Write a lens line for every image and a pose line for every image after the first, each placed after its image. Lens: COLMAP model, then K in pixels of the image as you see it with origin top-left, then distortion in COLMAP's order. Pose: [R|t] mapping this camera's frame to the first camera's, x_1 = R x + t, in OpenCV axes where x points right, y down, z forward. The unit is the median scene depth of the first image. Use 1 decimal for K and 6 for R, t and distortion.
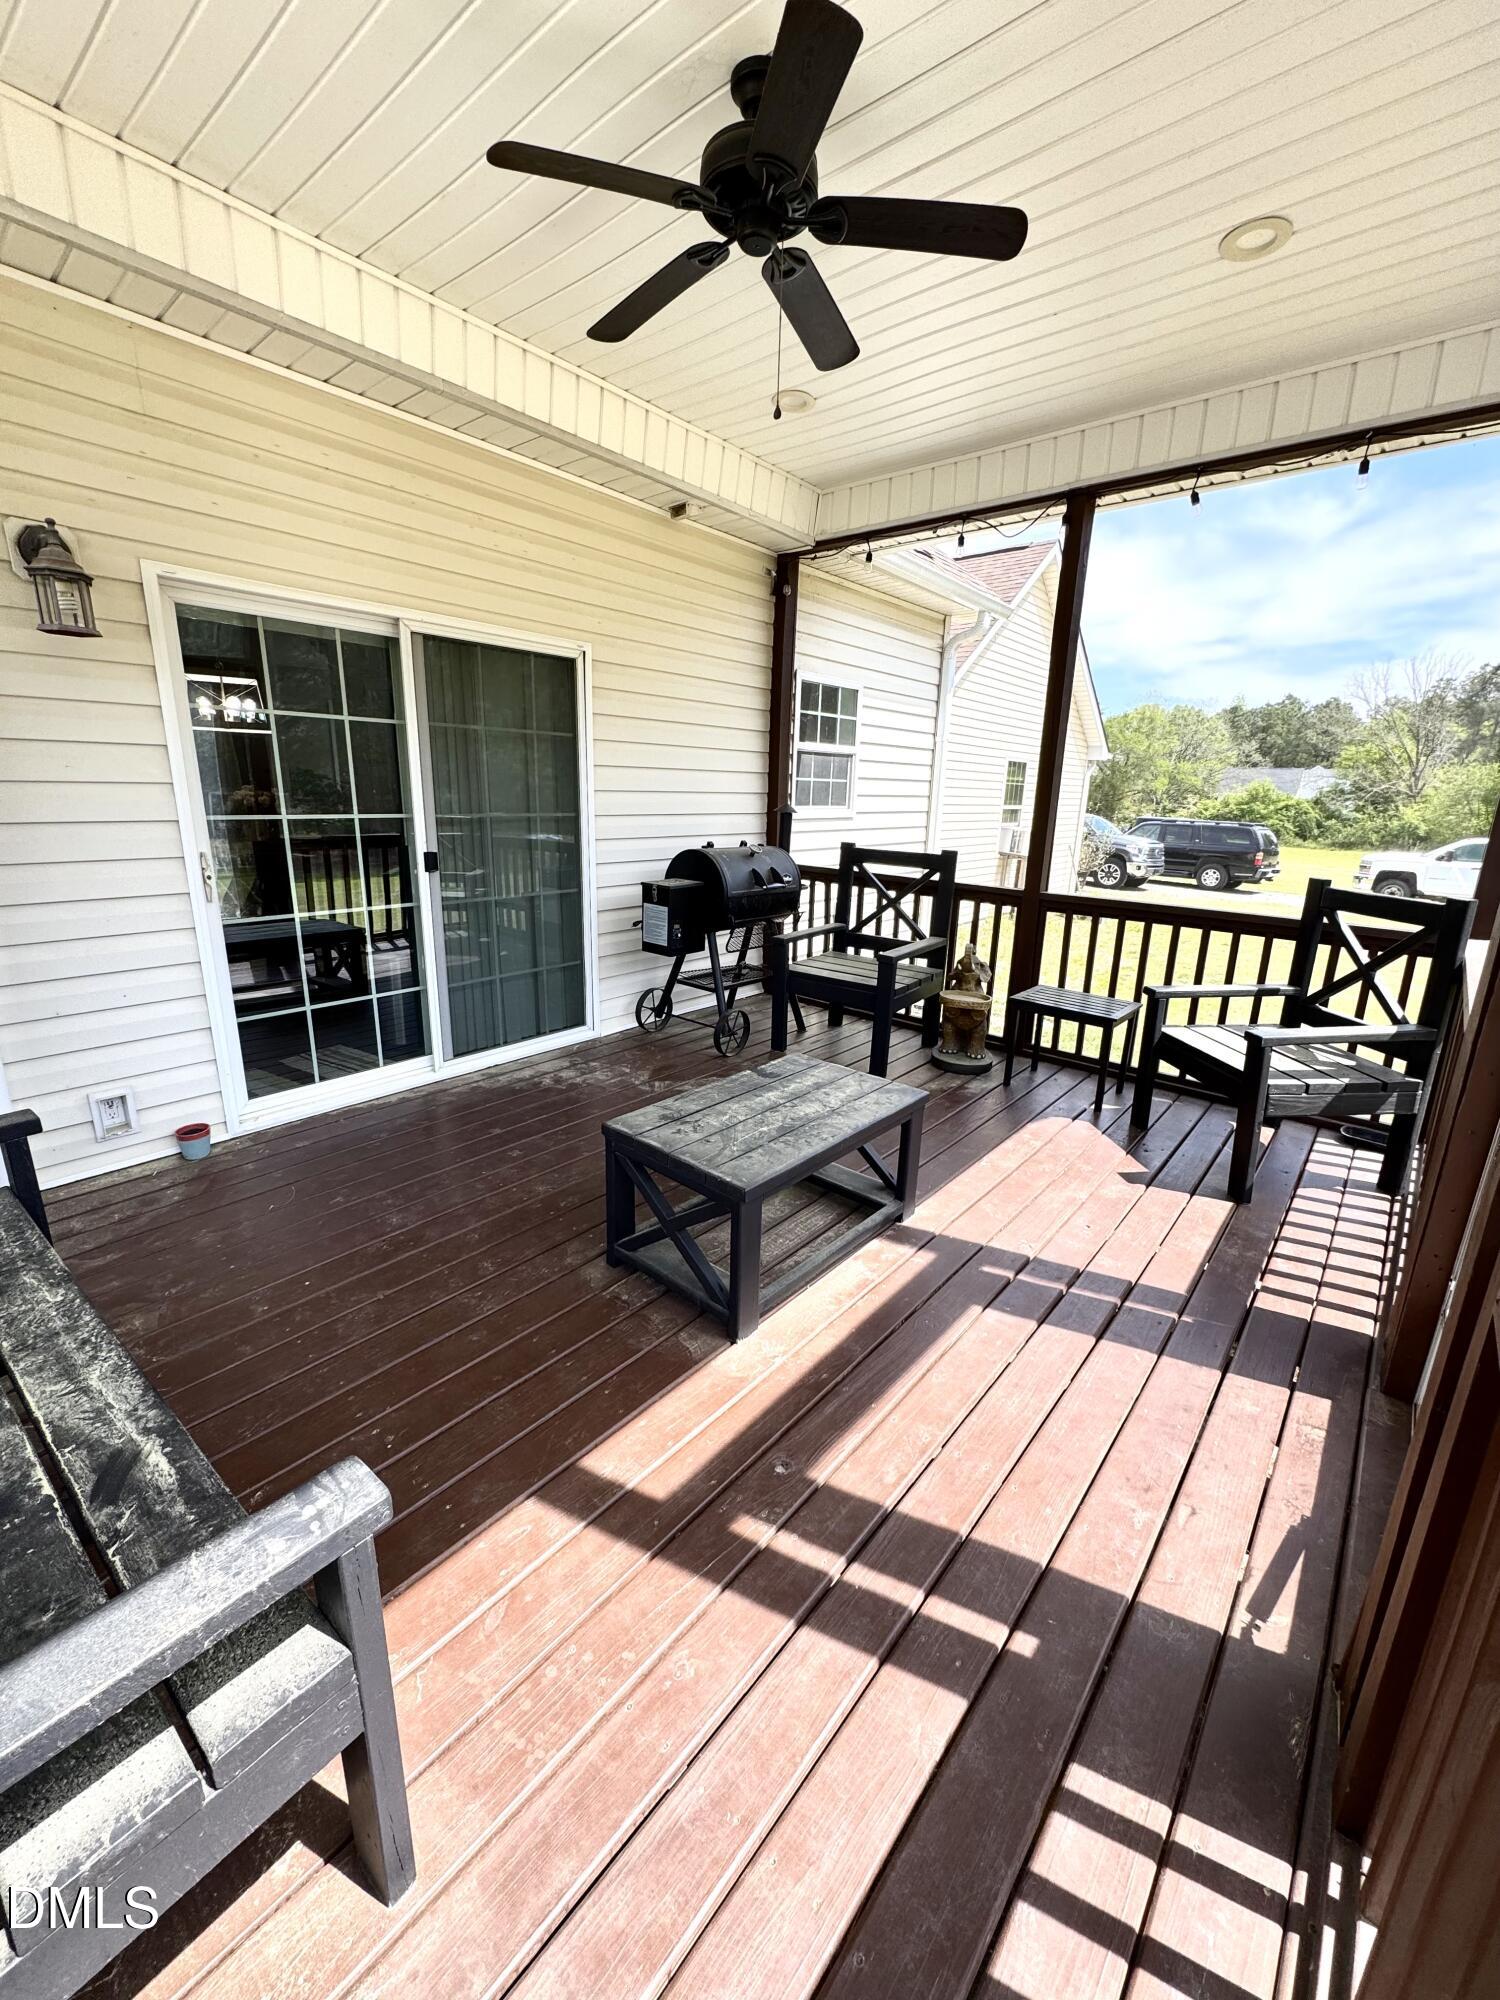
lens RADIAL K [[801.5, 0, 753.3], [0, 801.5, 1001.8], [0, 0, 1]] dist [-0.005246, 0.000854]
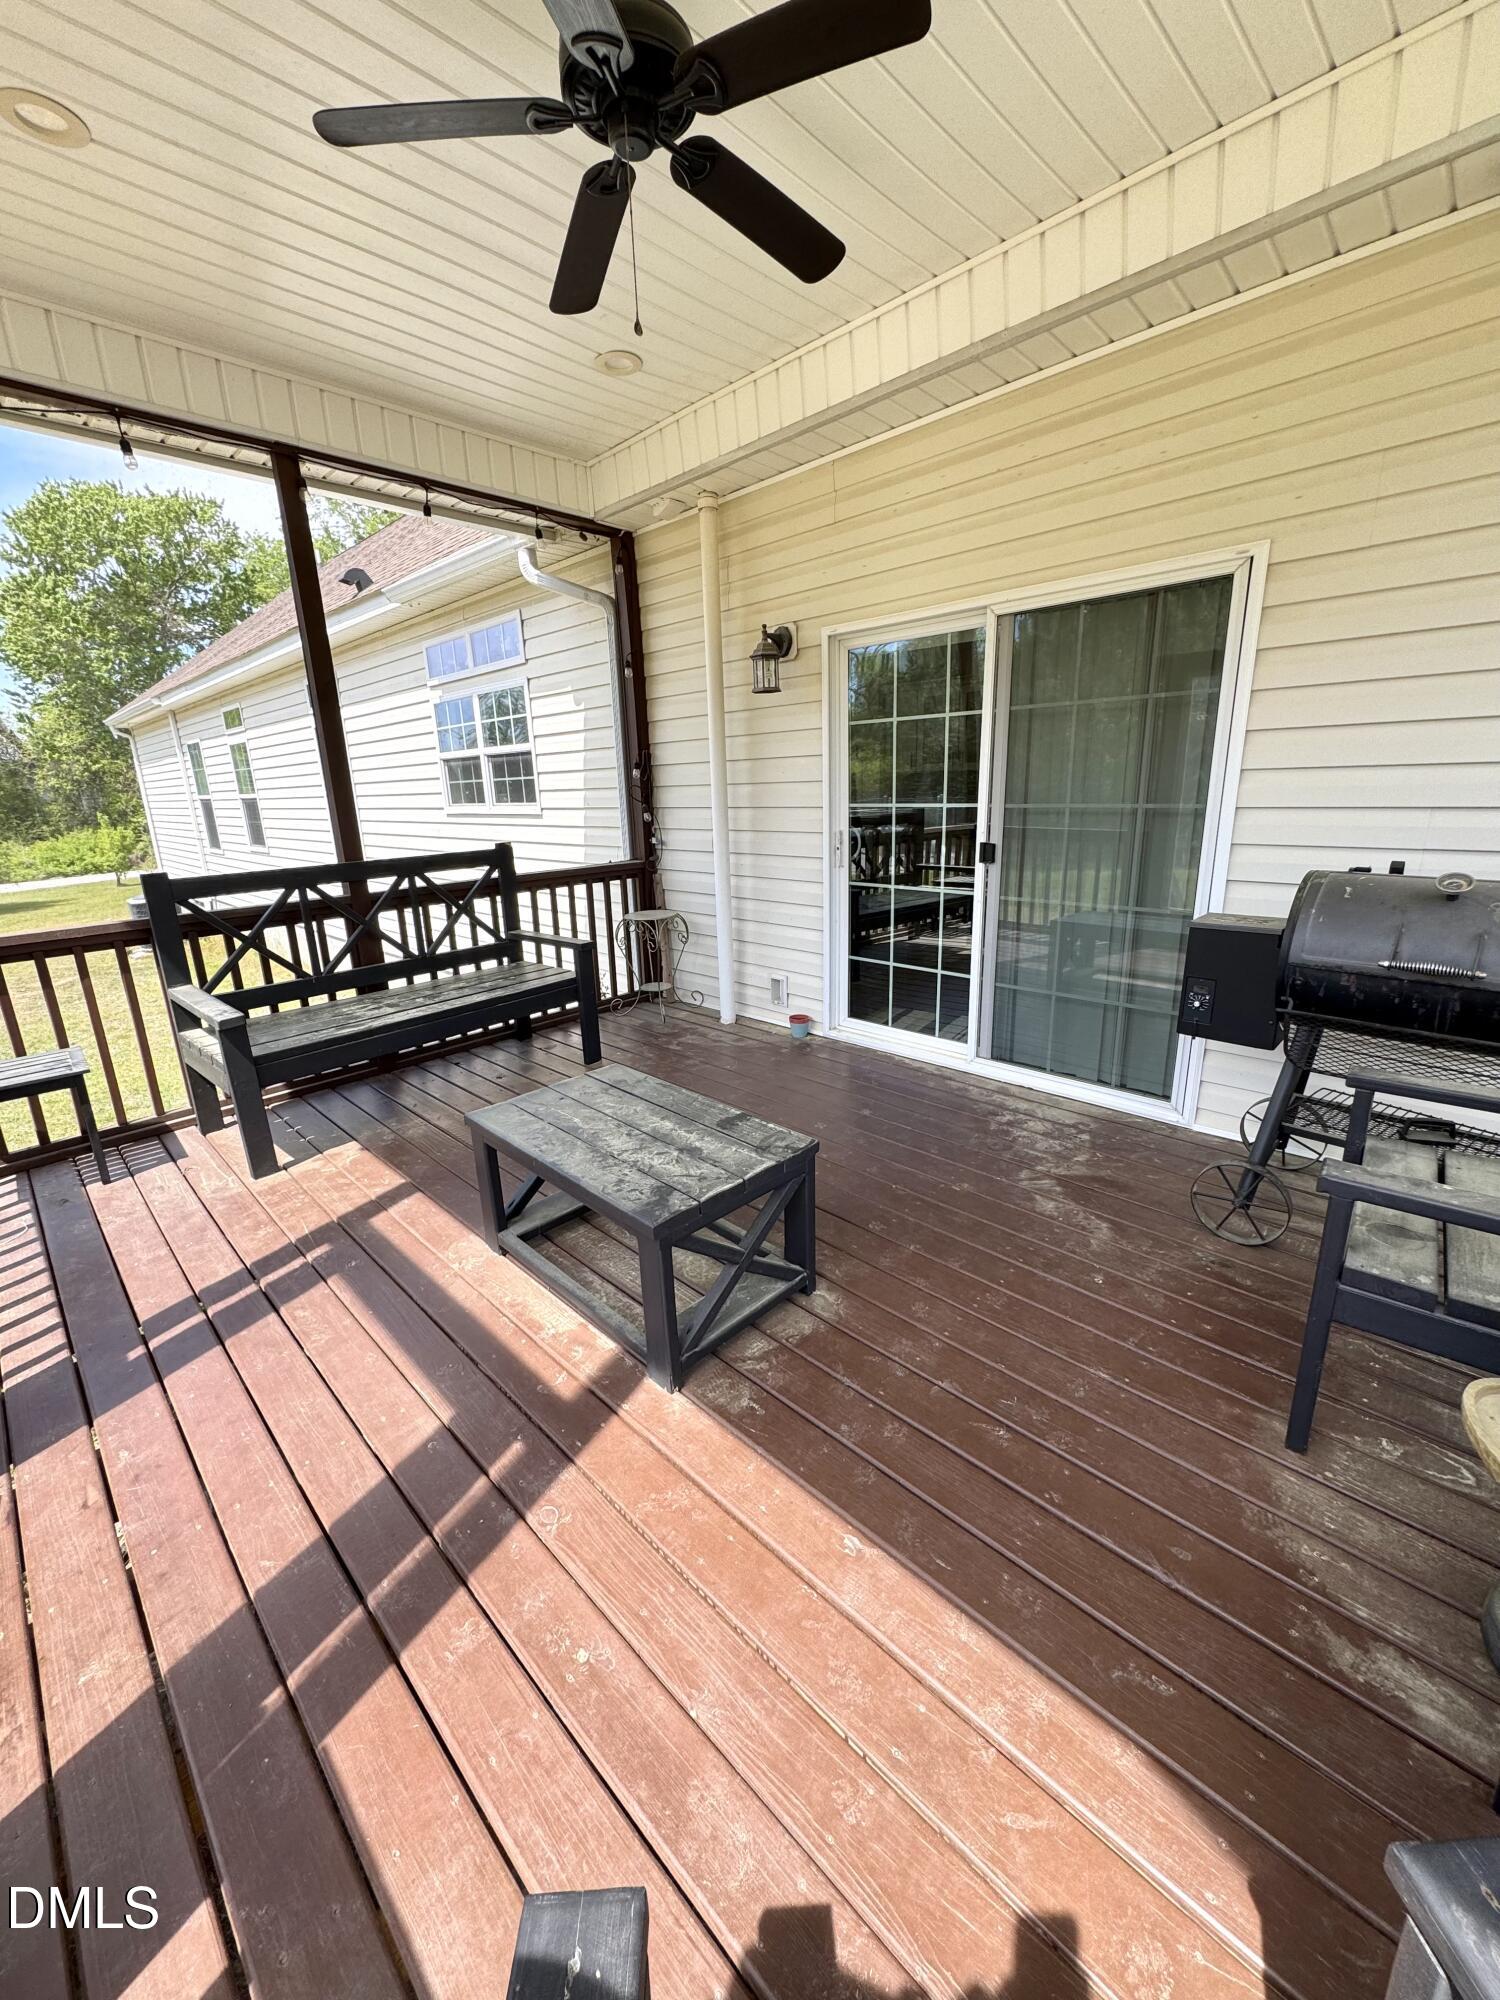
lens RADIAL K [[801.5, 0, 755.7], [0, 801.5, 1002.9], [0, 0, 1]] dist [-0.005246, 0.000854]
pose [[-0.083253, 0.243199, -0.966397, 0.781706], [-0.230853, 0.938677, 0.256110, -0.241756], [0.969420, 0.244417, -0.022004, 1.018006]]
